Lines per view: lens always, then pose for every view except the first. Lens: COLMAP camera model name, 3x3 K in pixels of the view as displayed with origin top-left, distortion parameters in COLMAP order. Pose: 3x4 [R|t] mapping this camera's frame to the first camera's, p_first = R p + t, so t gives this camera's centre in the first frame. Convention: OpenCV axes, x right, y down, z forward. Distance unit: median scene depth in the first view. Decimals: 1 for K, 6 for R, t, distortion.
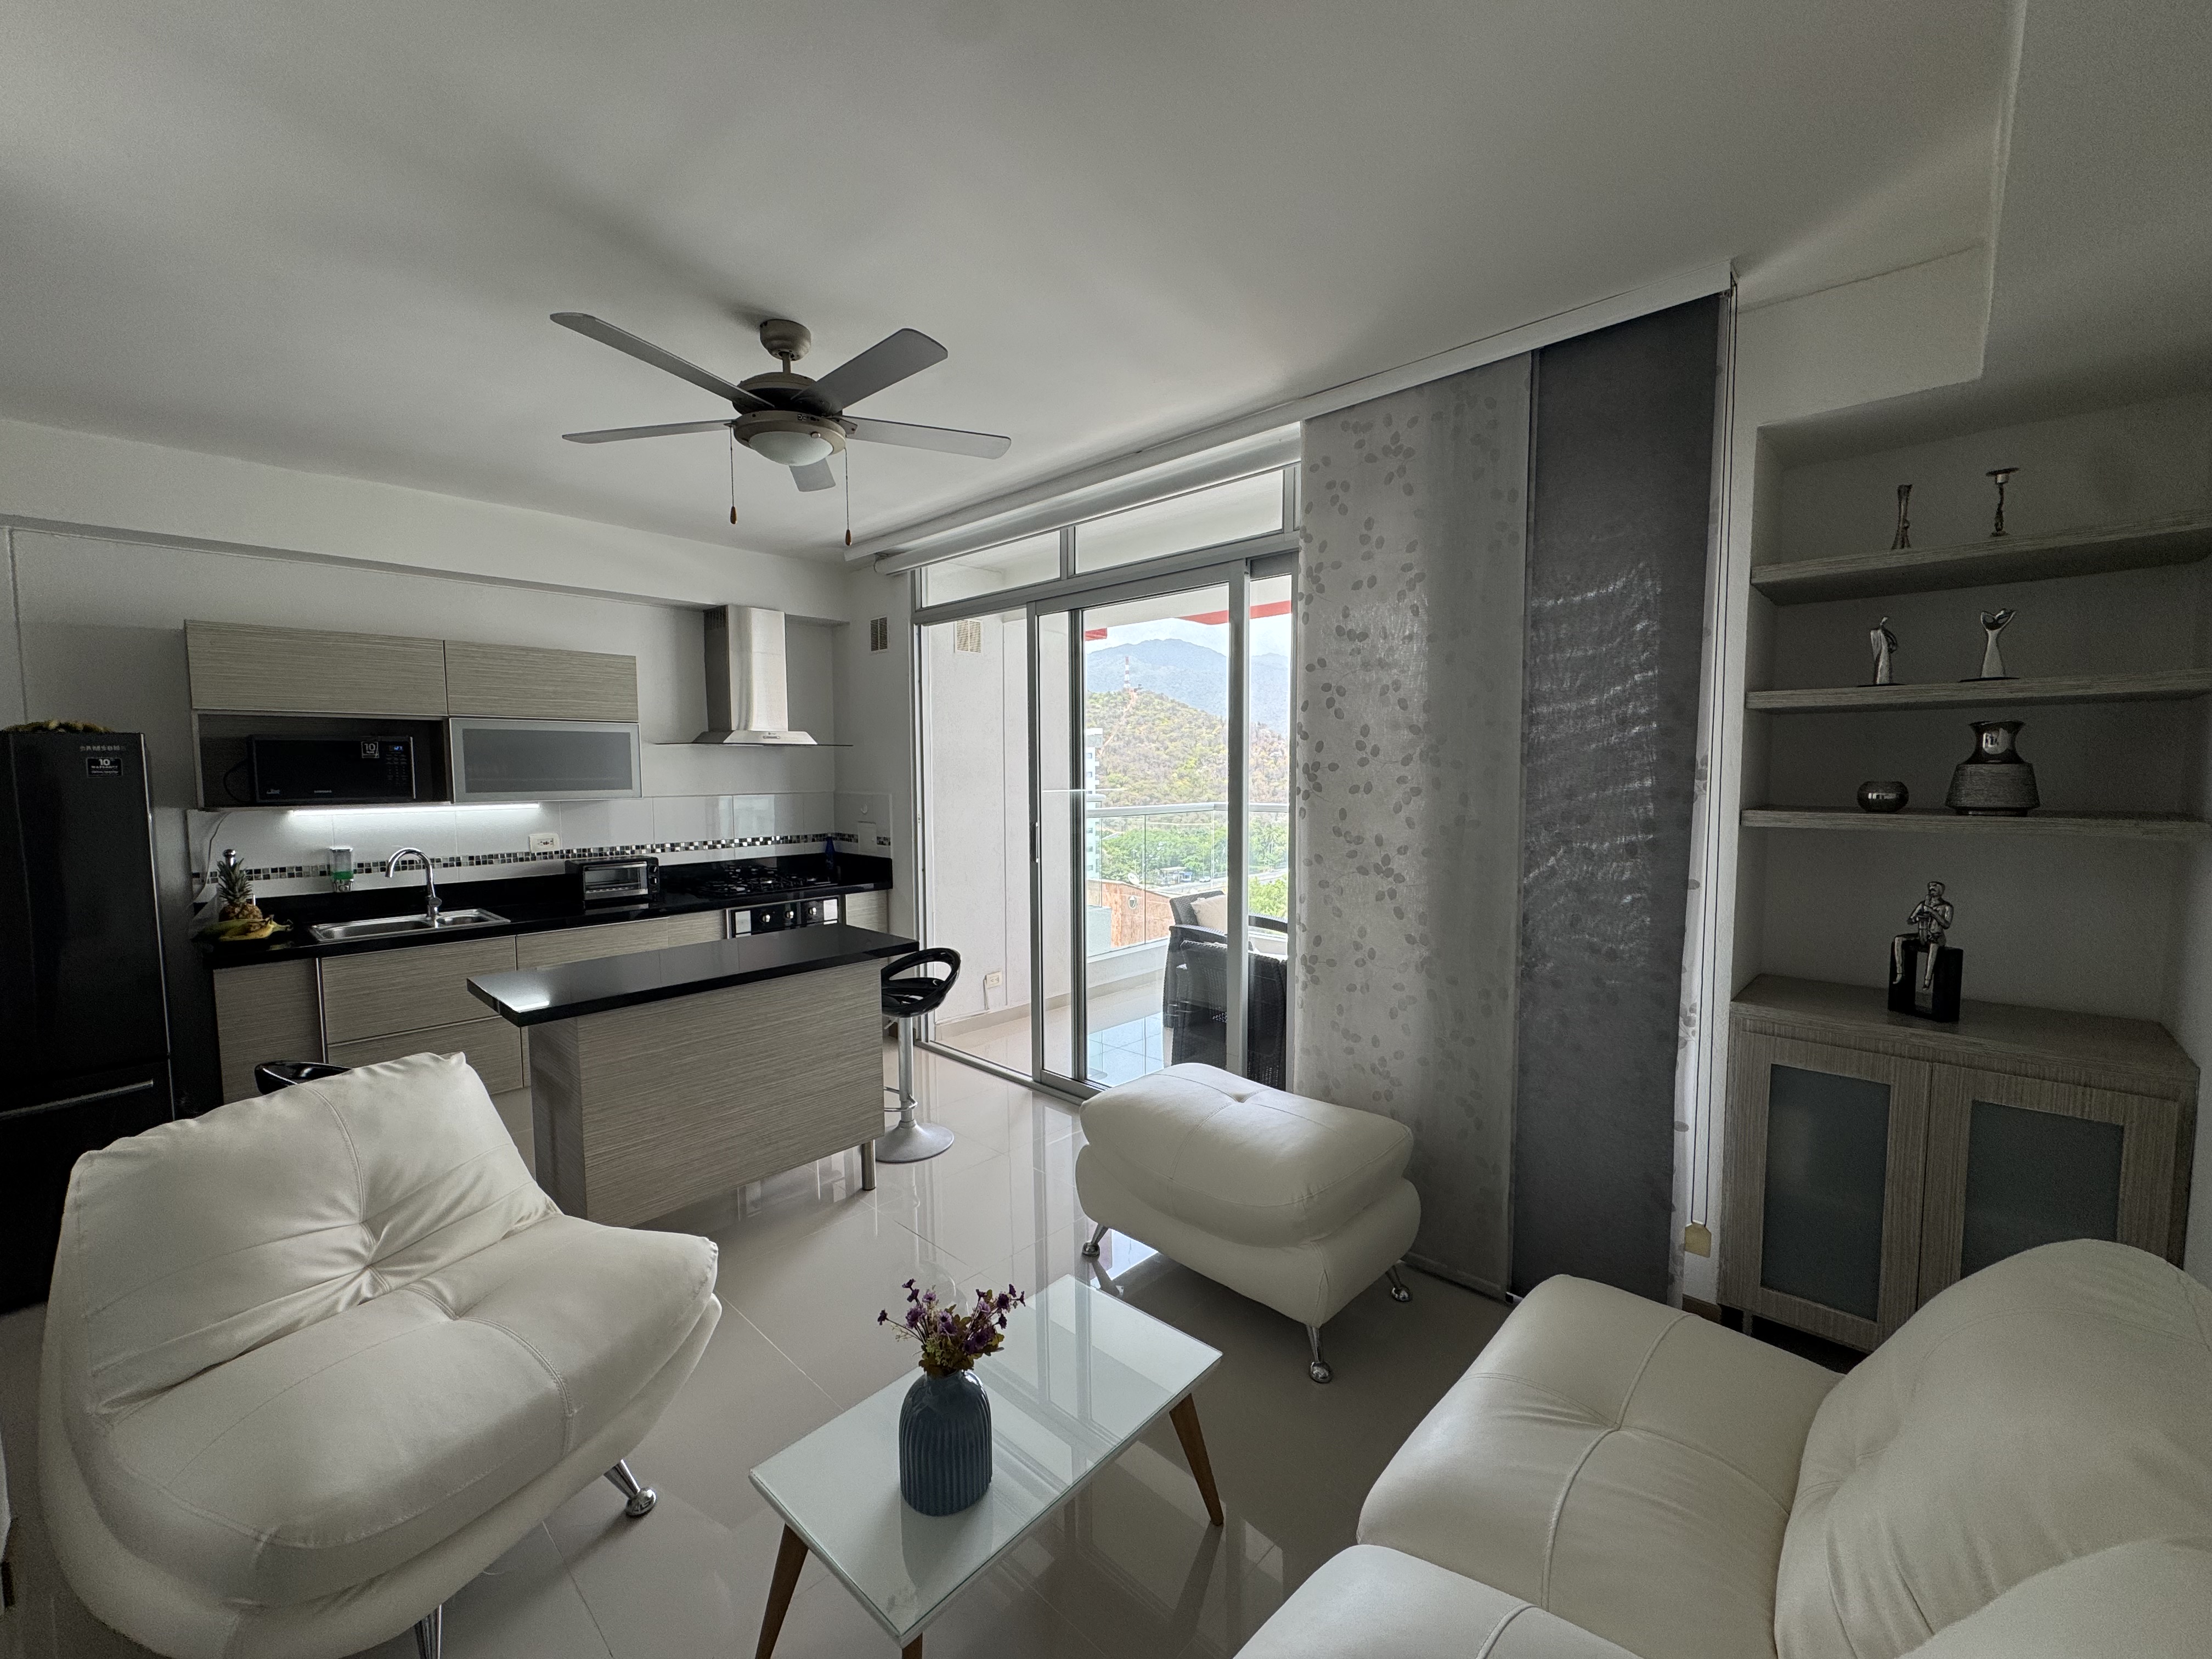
lens RADIAL K [[887.0, 0, 1105.3], [0, 887.0, 827.4], [0, 0, 1]] dist [0.003400, 0.000288]
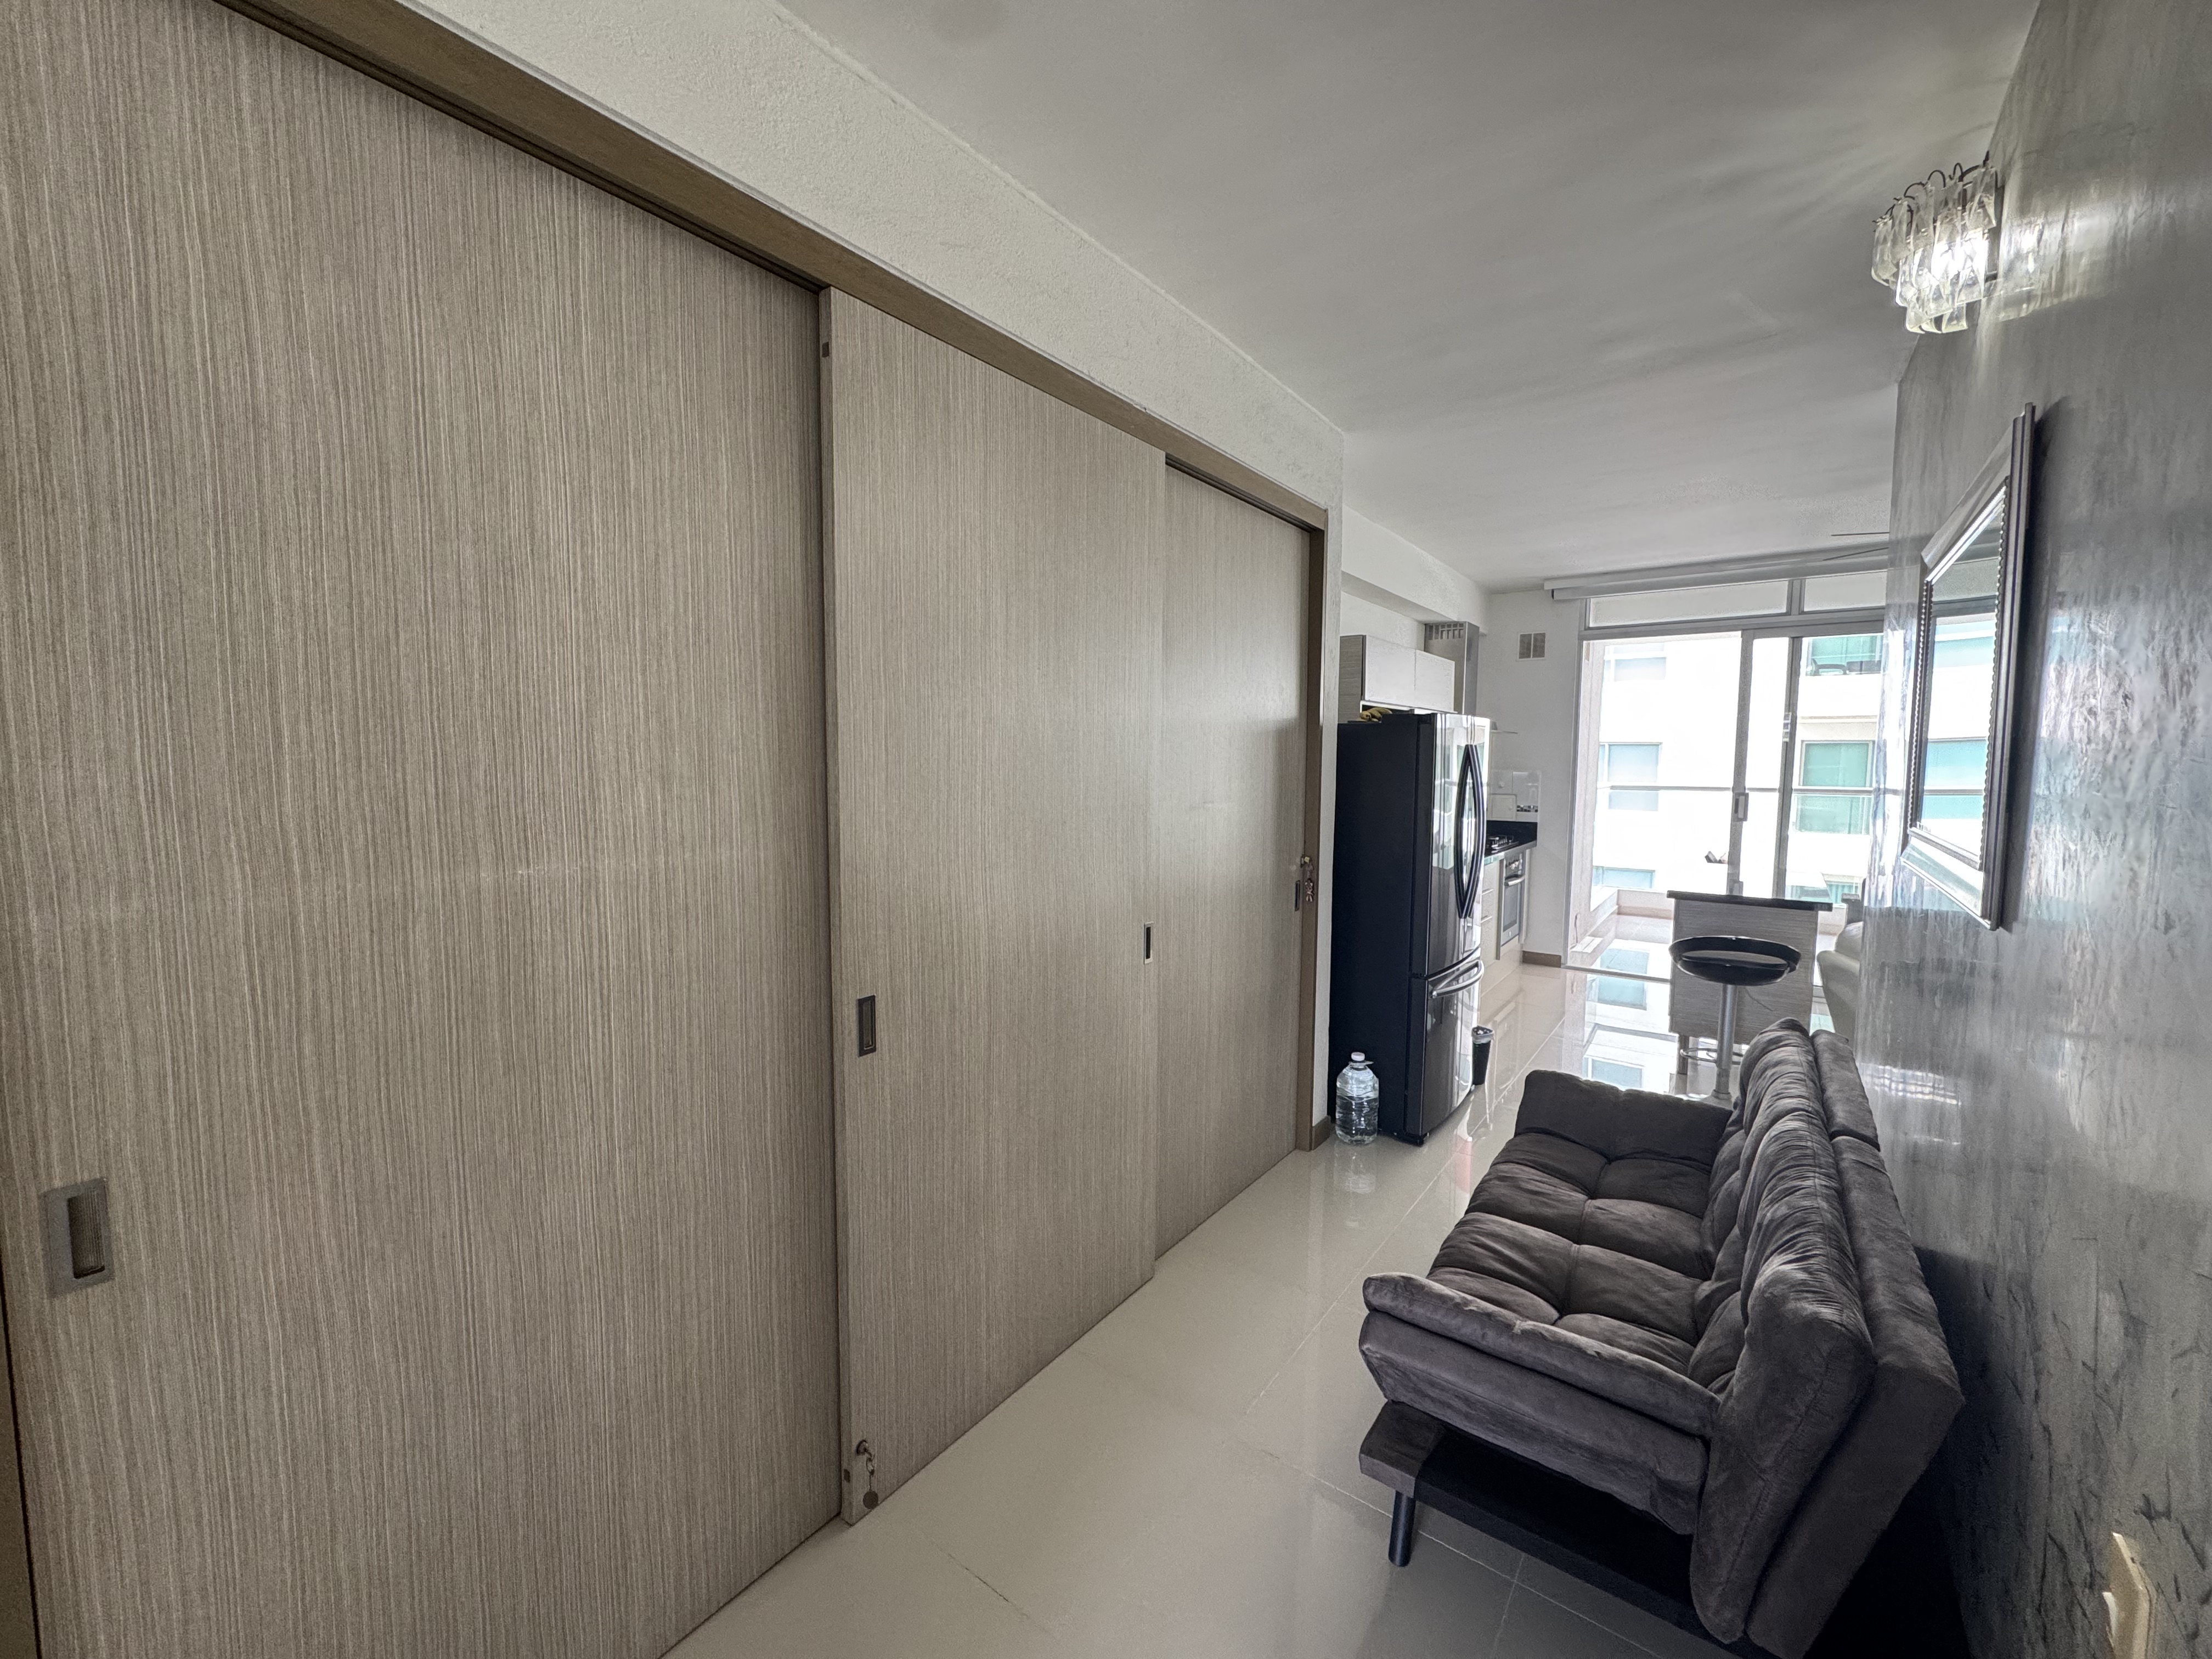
lens RADIAL K [[885.7, 0, 1107.9], [0, 885.7, 807.3], [0, 0, 1]] dist [-0.050026, 0.000043]
pose [[0.993170, -0.004556, 0.116591, -1.061808], [0.006202, 0.999886, -0.013763, 0.029384], [-0.116516, 0.014392, 0.993085, -0.180347]]
